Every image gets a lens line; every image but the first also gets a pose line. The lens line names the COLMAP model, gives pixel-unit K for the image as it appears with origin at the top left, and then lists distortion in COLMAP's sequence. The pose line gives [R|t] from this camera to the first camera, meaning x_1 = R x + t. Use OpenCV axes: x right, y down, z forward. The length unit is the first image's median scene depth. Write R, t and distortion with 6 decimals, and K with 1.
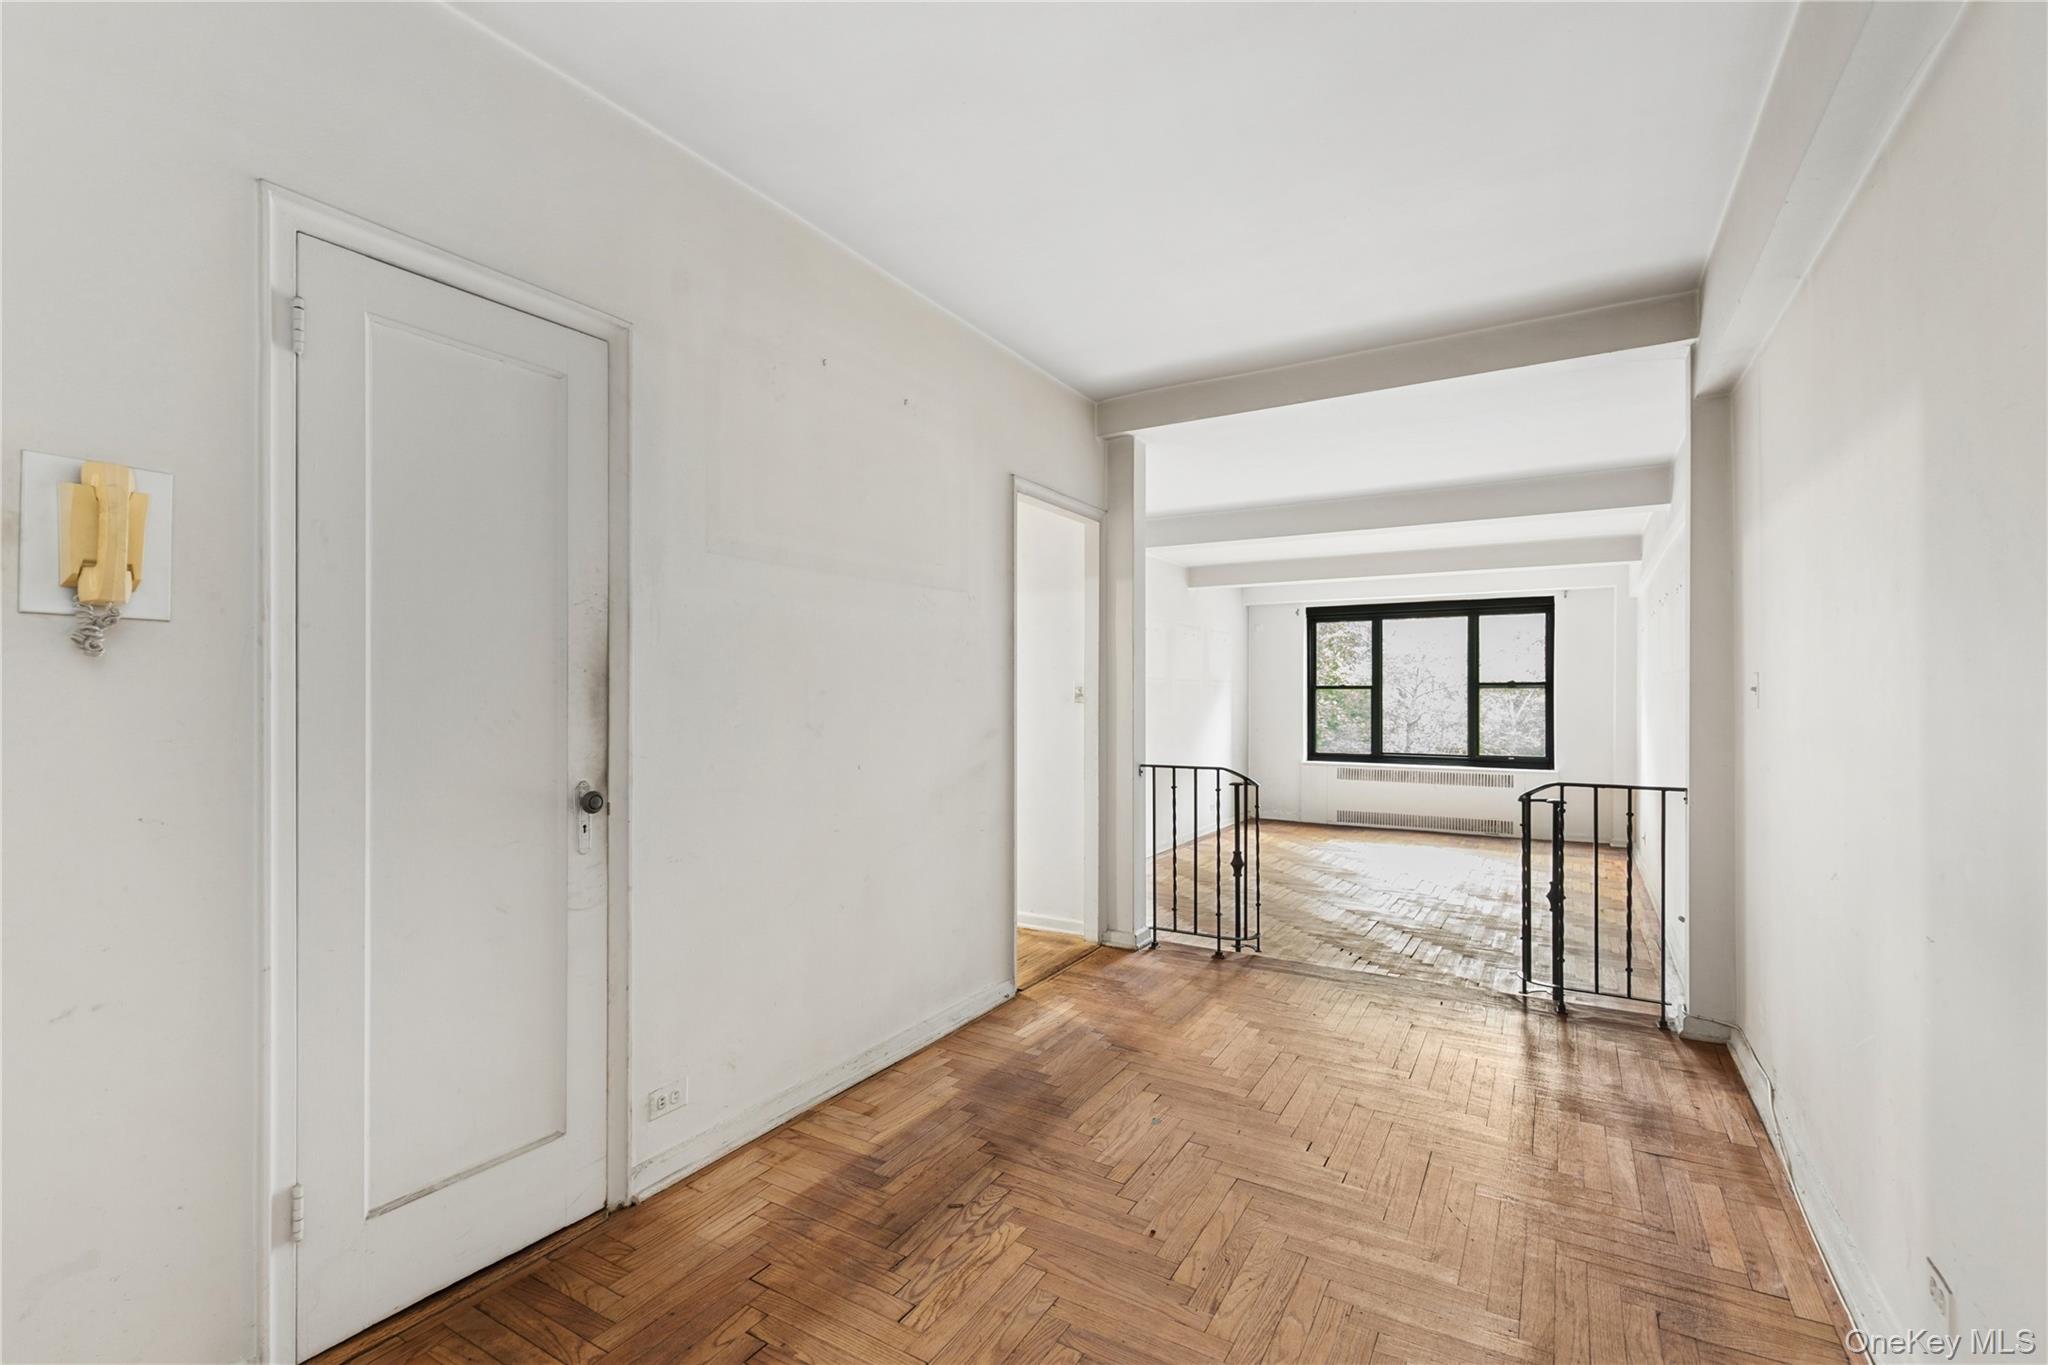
lens RADIAL K [[939.8, 0, 1023.2], [0, 939.8, 696.6], [0, 0, 1]] dist [0.028070, 0.000040]
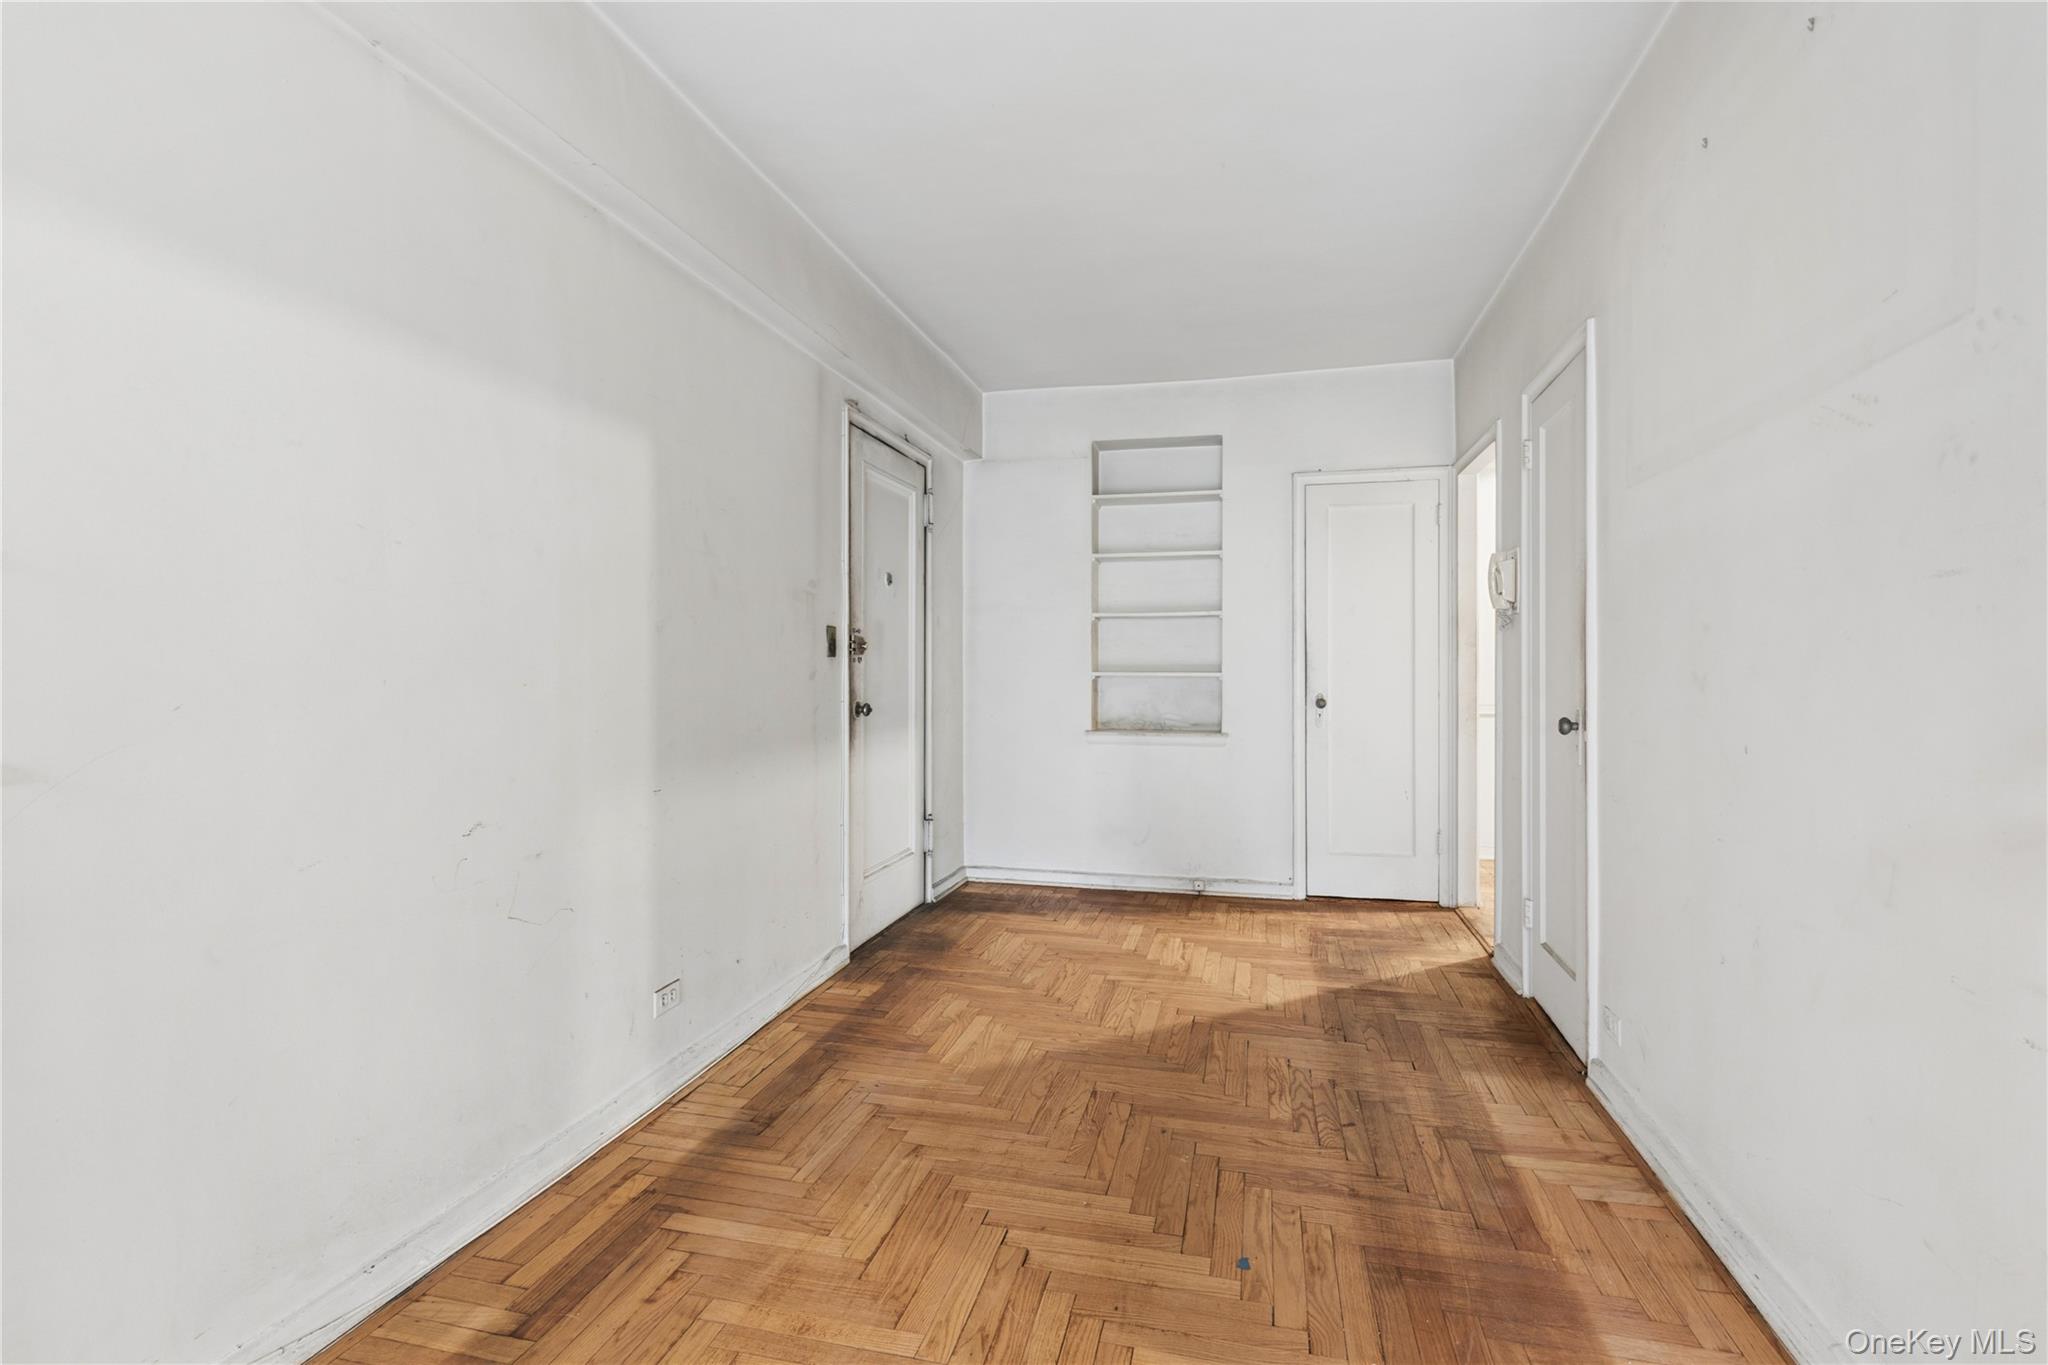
lens RADIAL K [[939.8, 0, 1031.6], [0, 939.8, 680.2], [0, 0, 1]] dist [0.028070, 0.000040]
pose [[-0.957299, -0.001586, -0.289094, 0.554298], [-0.005358, 0.999911, 0.012257, 0.033811], [0.289049, 0.013282, -0.957222, 1.848217]]
